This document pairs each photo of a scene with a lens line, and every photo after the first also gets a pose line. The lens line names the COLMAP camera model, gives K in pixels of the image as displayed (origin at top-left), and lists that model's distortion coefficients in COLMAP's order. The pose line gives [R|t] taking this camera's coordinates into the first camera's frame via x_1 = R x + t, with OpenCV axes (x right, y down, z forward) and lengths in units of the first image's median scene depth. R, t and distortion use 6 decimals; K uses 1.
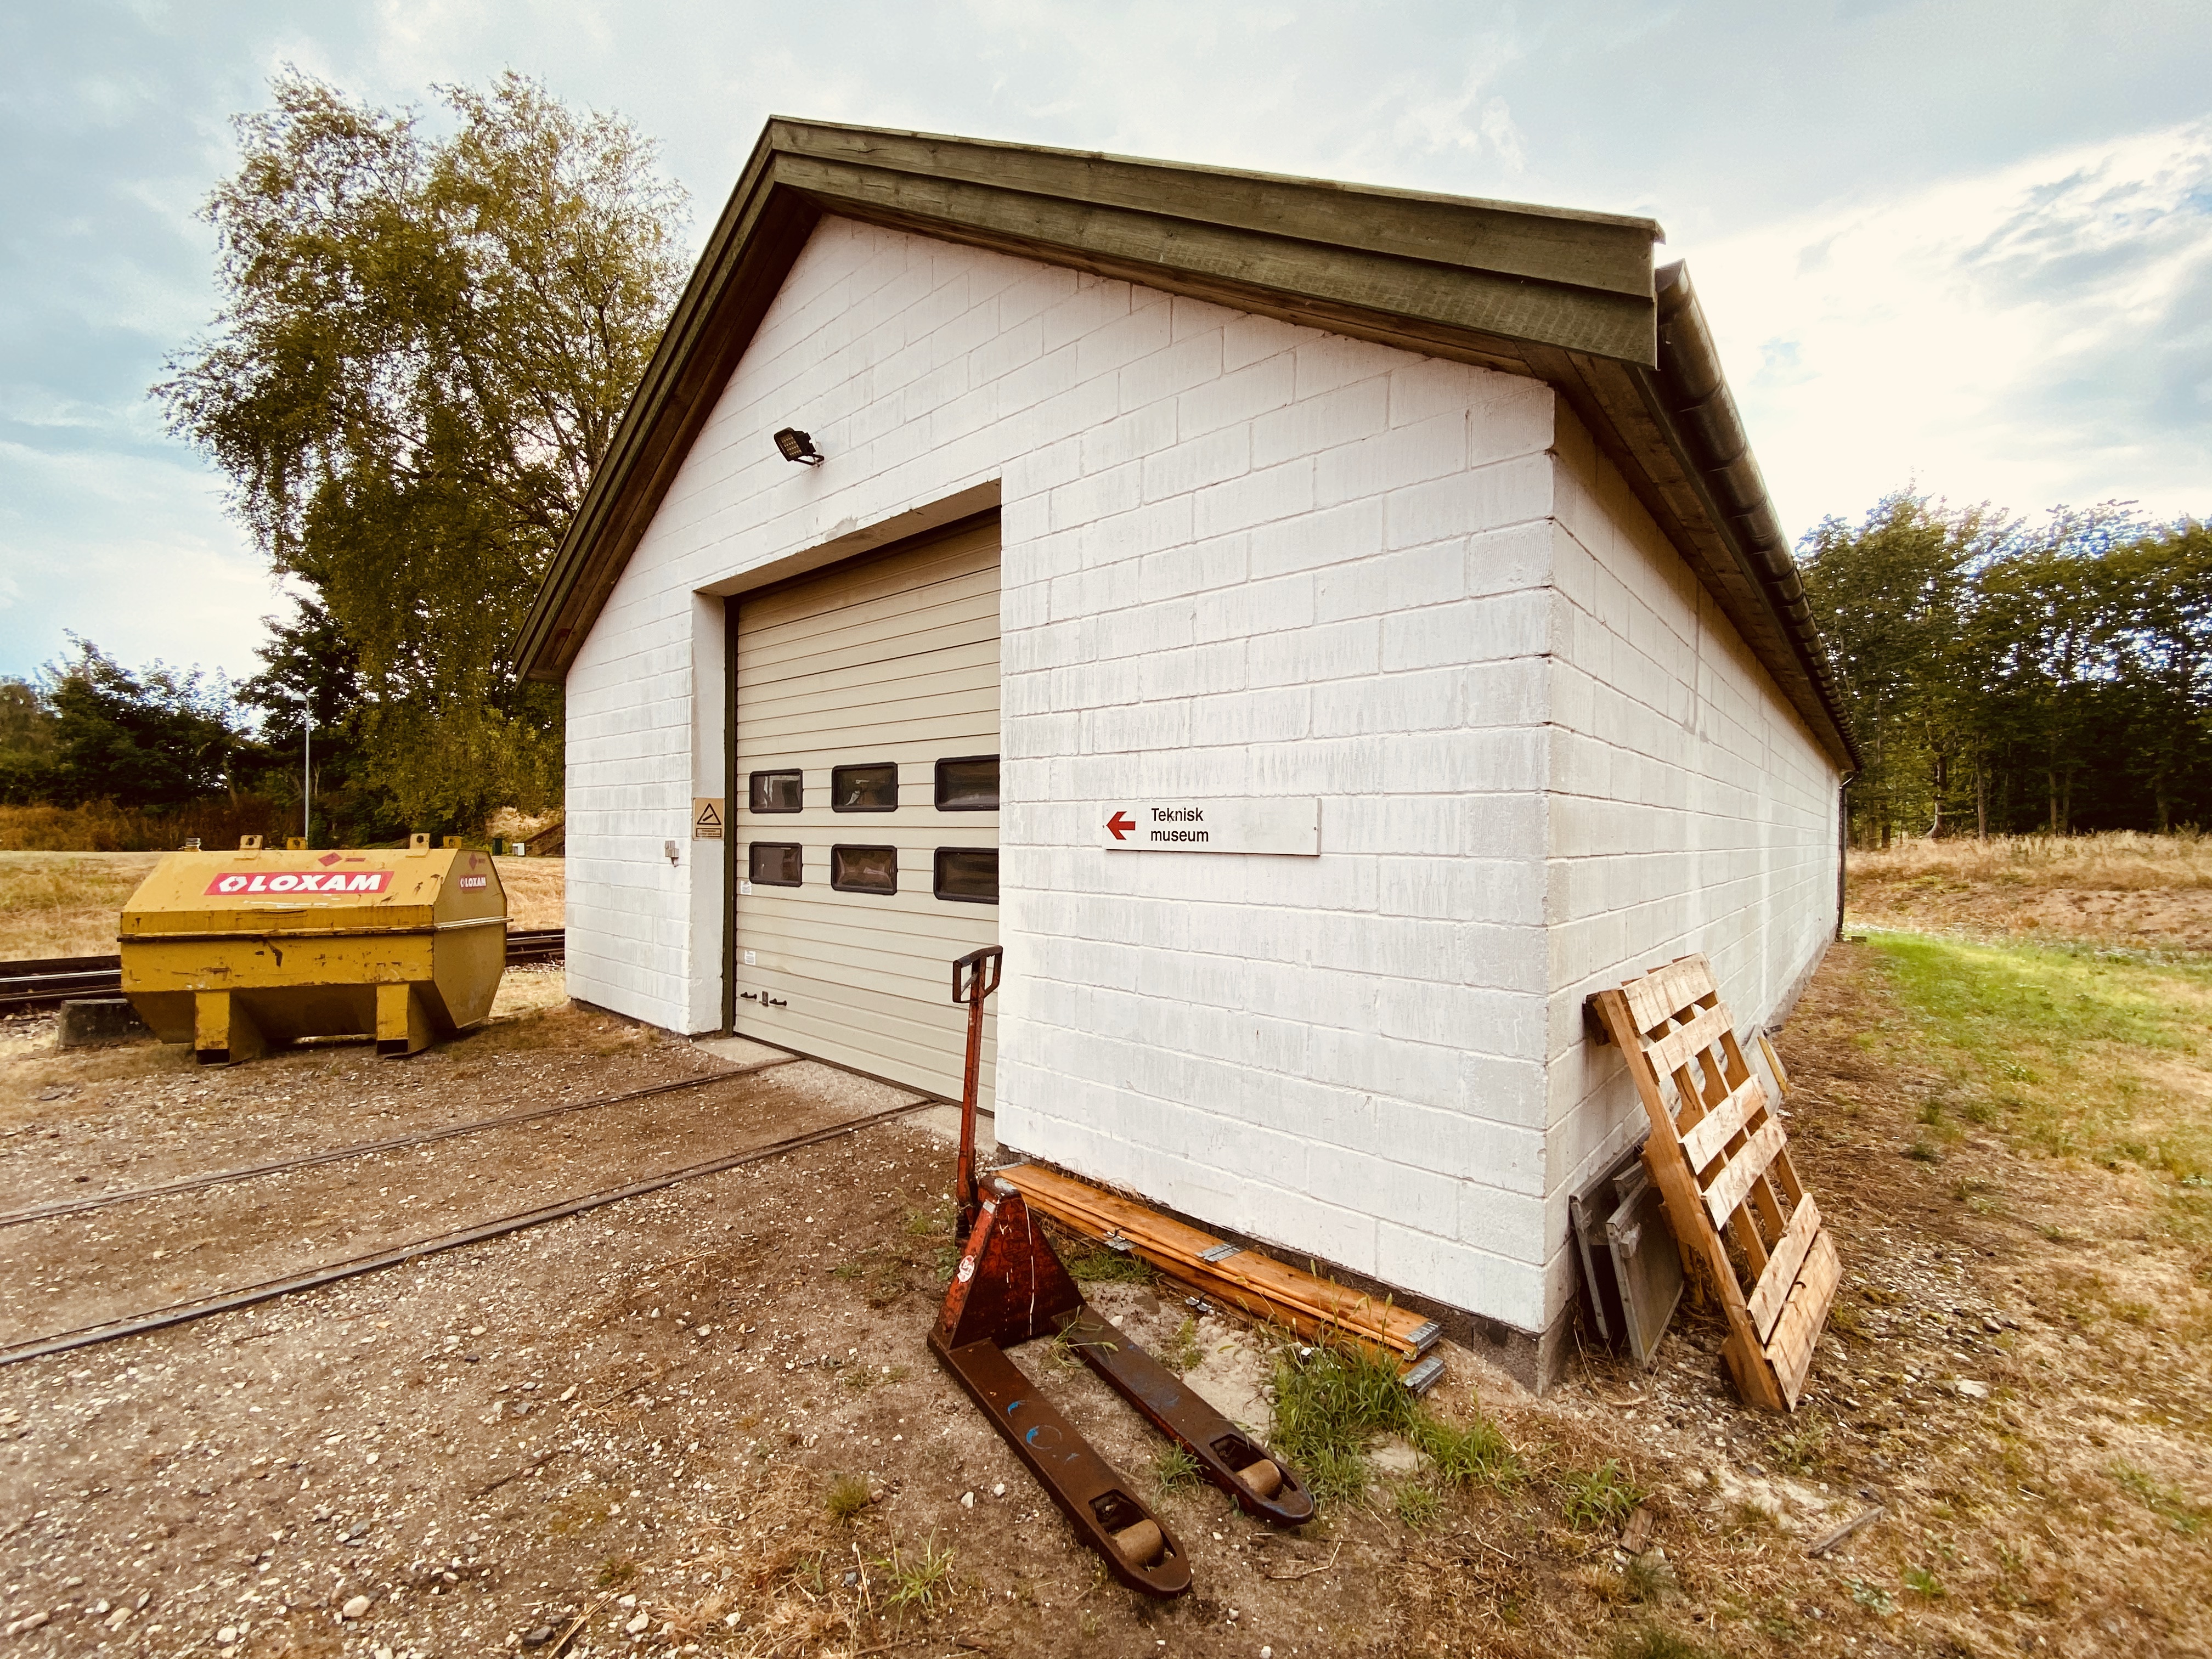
lens RADIAL K [[901.7, 0, 1102.2], [0, 901.7, 849.2], [0, 0, 1]] dist [0.002099, -0.014082]
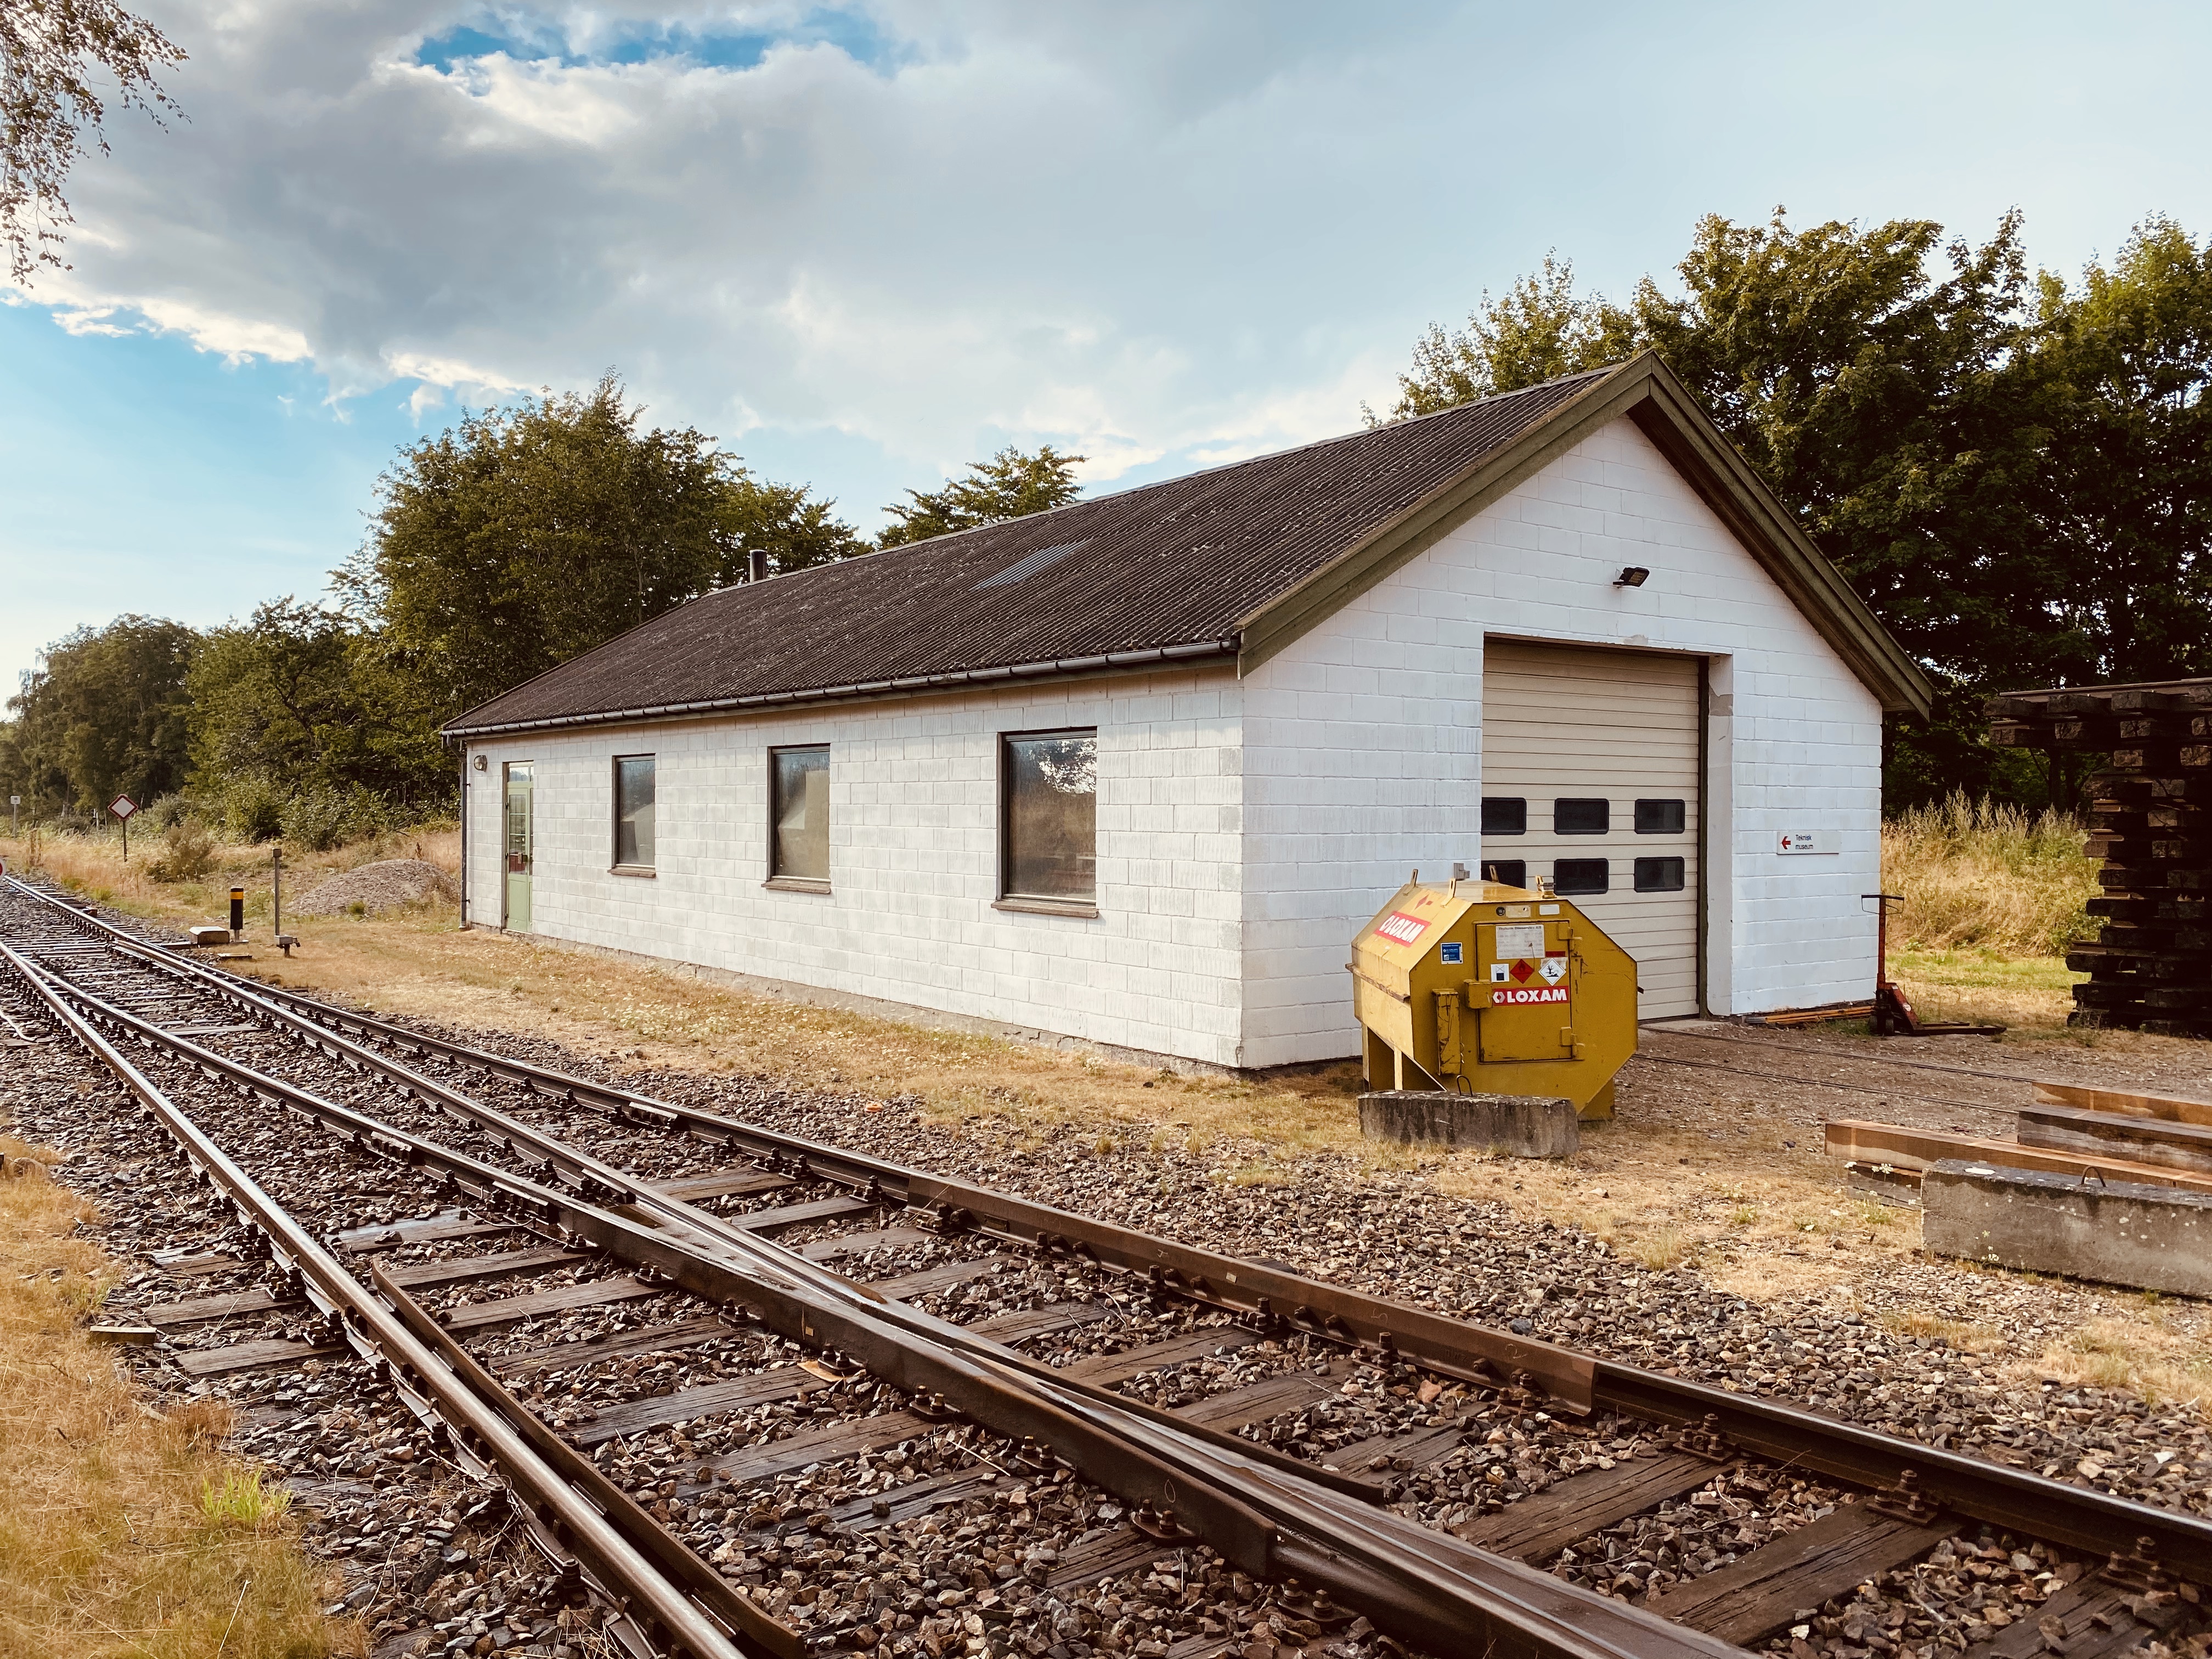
lens RADIAL K [[1702.2, 0, 1111.5], [0, 1702.2, 822.6], [0, 0, 1]] dist [0.058097, -0.082517]
pose [[0.172742, -0.013078, 0.984880, -2.914450], [0.014637, 0.999836, 0.010709, -0.097489], [-0.984858, 0.012566, 0.172905, 1.258201]]
